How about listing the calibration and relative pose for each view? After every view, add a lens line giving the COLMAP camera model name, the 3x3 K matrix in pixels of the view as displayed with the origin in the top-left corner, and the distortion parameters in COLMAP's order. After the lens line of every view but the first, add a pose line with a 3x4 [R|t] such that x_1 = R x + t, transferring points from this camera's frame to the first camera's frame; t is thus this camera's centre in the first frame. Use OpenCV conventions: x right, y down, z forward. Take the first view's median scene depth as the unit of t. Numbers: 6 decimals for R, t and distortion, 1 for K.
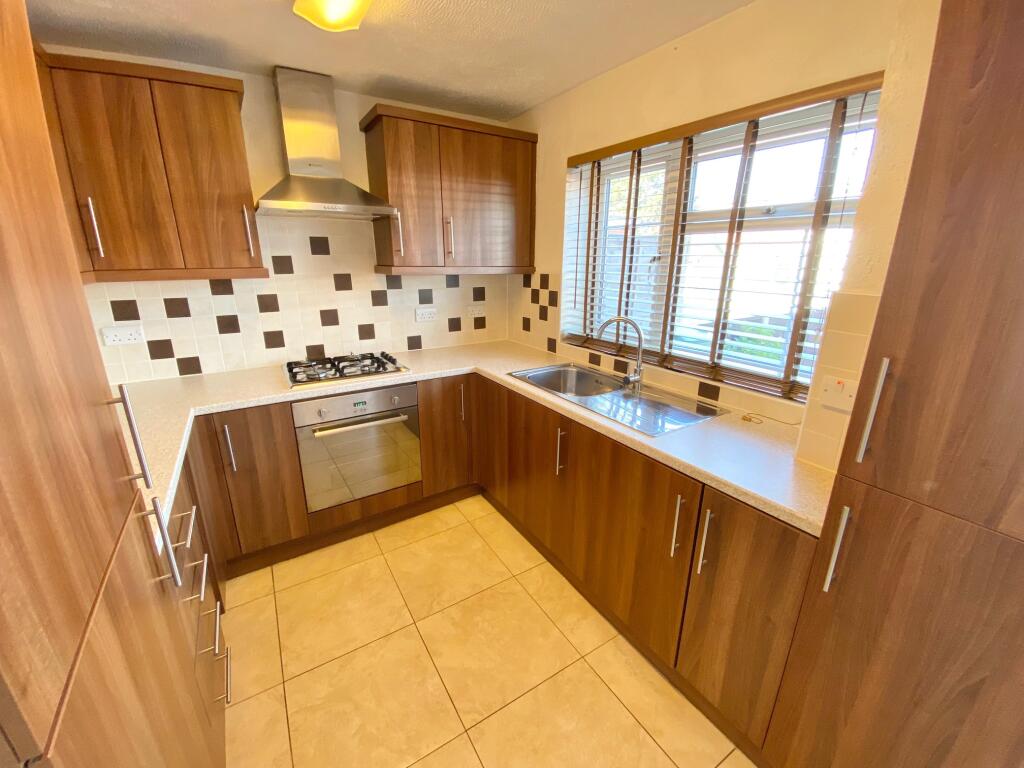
lens RADIAL K [[420.6, 0, 518.9], [0, 420.6, 385.8], [0, 0, 1]] dist [-0.012613, -0.002334]
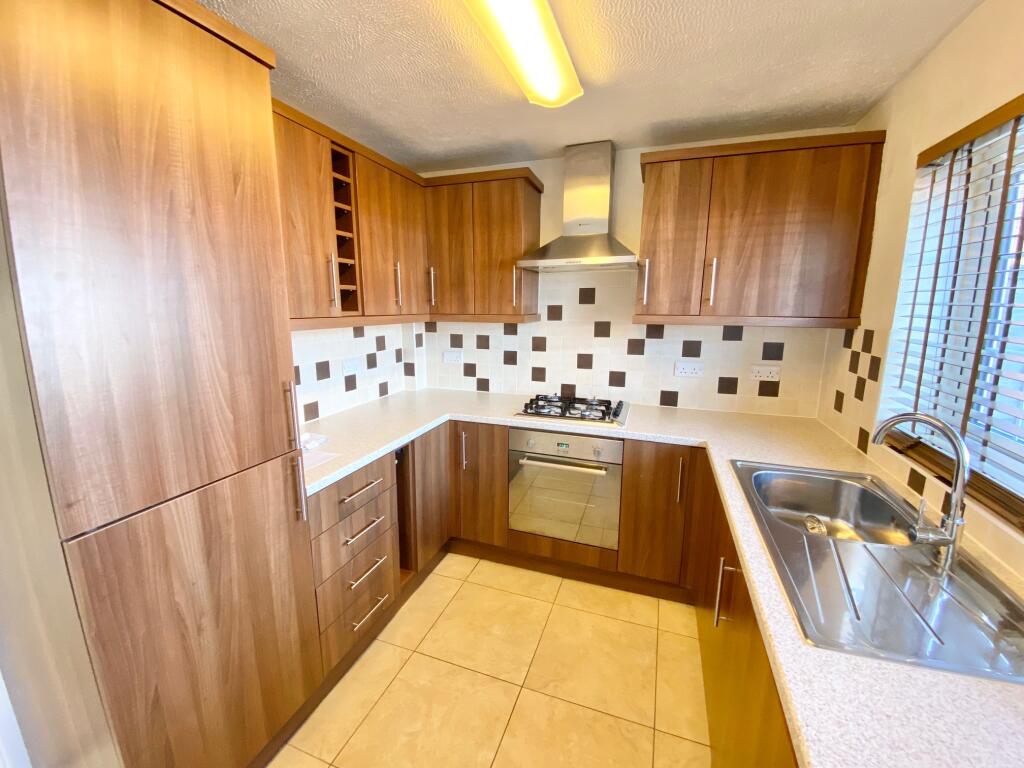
lens RADIAL K [[420.6, 0, 509.8], [0, 420.6, 377.4], [0, 0, 1]] dist [-0.012613, -0.002334]
pose [[0.578574, 0.129350, -0.805308, 0.314418], [-0.230829, 0.972947, -0.009563, -0.070889], [0.782285, 0.191421, 0.592780, 0.236718]]
